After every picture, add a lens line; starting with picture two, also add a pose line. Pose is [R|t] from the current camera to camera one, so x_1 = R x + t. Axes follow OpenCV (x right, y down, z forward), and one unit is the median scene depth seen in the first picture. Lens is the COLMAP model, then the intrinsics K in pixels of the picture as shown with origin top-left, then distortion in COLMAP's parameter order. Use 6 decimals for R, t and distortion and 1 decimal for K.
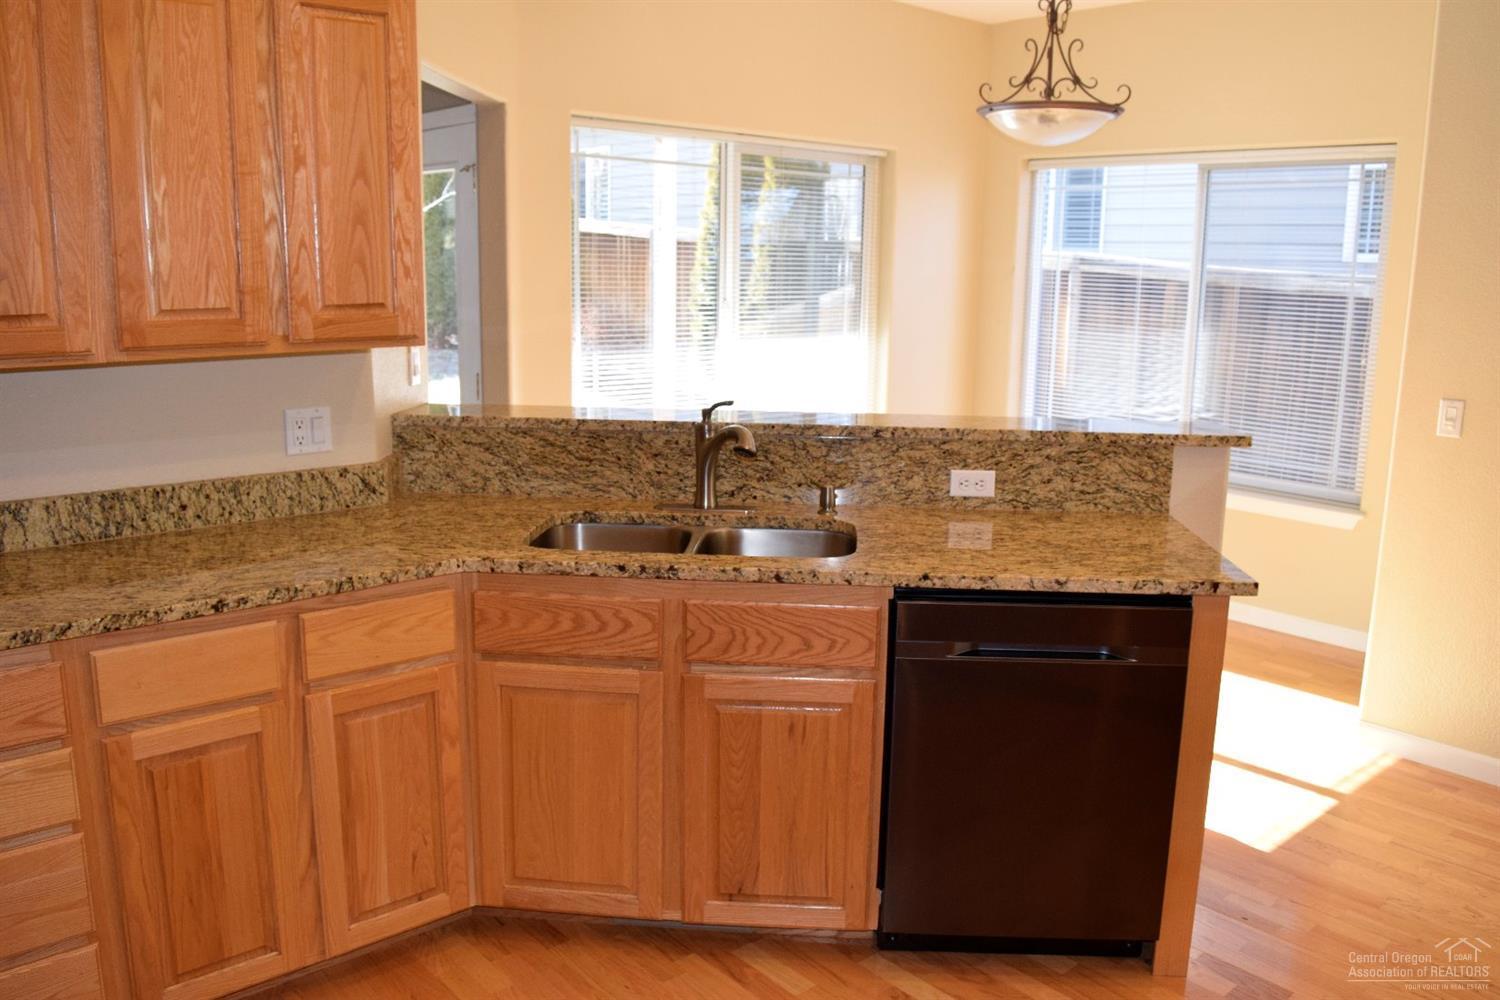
lens RADIAL K [[1172.0, 0, 748.8], [0, 1172.0, 493.8], [0, 0, 1]] dist [-0.092425, 0.009983]
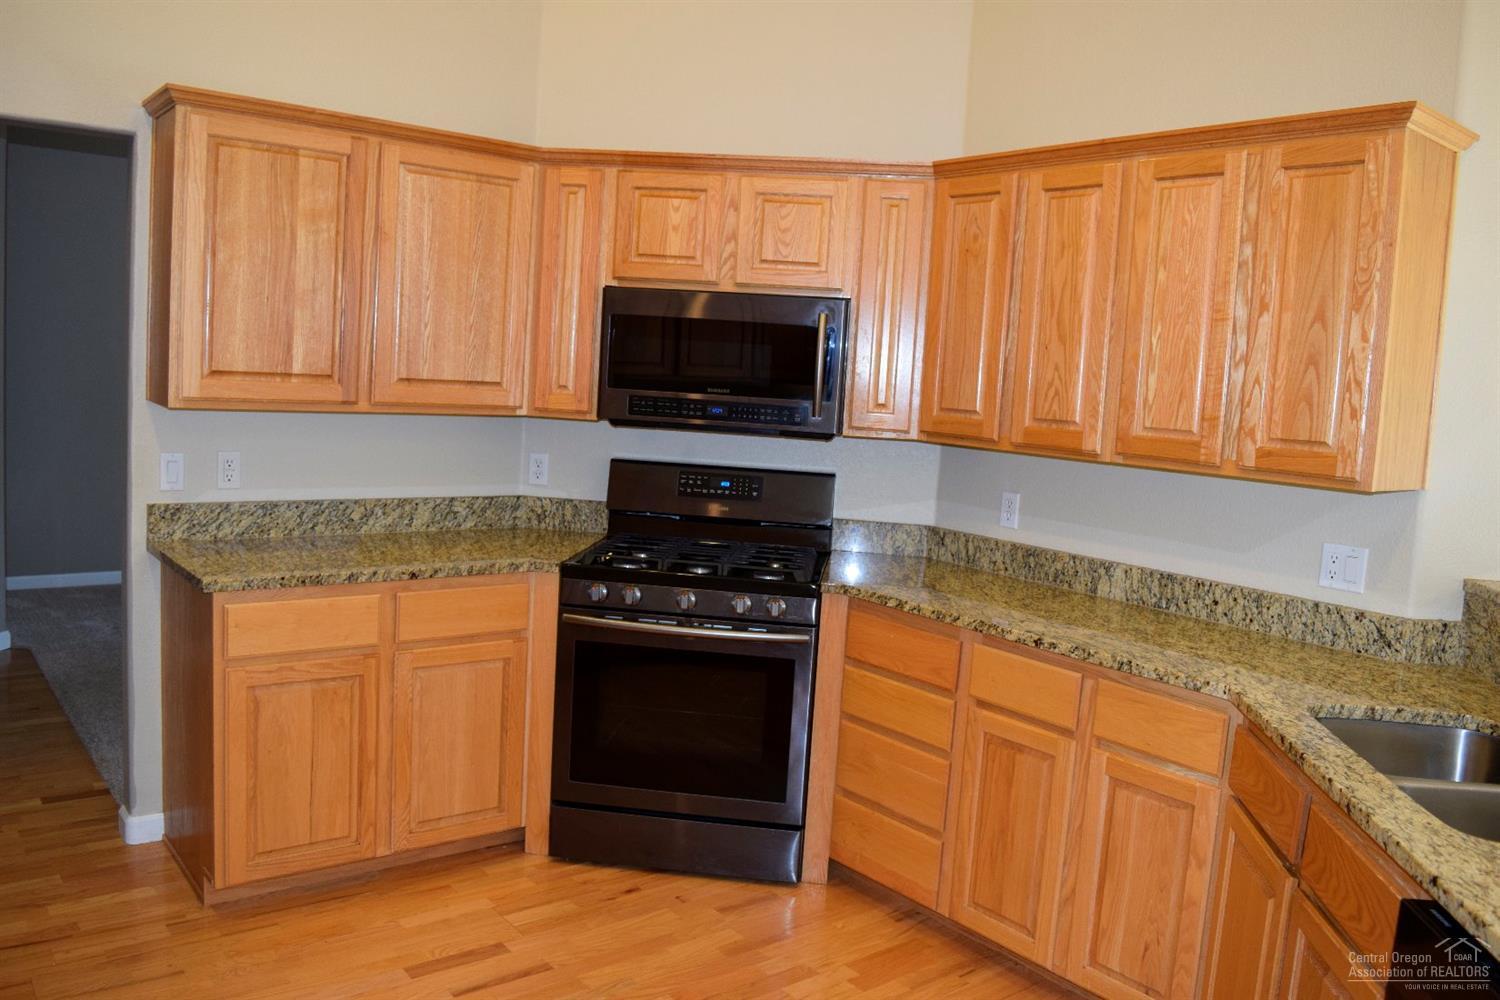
lens RADIAL K [[1172.0, 0, 749.3], [0, 1172.0, 500.4], [0, 0, 1]] dist [-0.092425, 0.009983]
pose [[-0.048875, 0.093466, -0.994422, 0.727000], [-0.251233, 0.962451, 0.102809, -0.094638], [0.966692, 0.254857, -0.023558, 0.566030]]
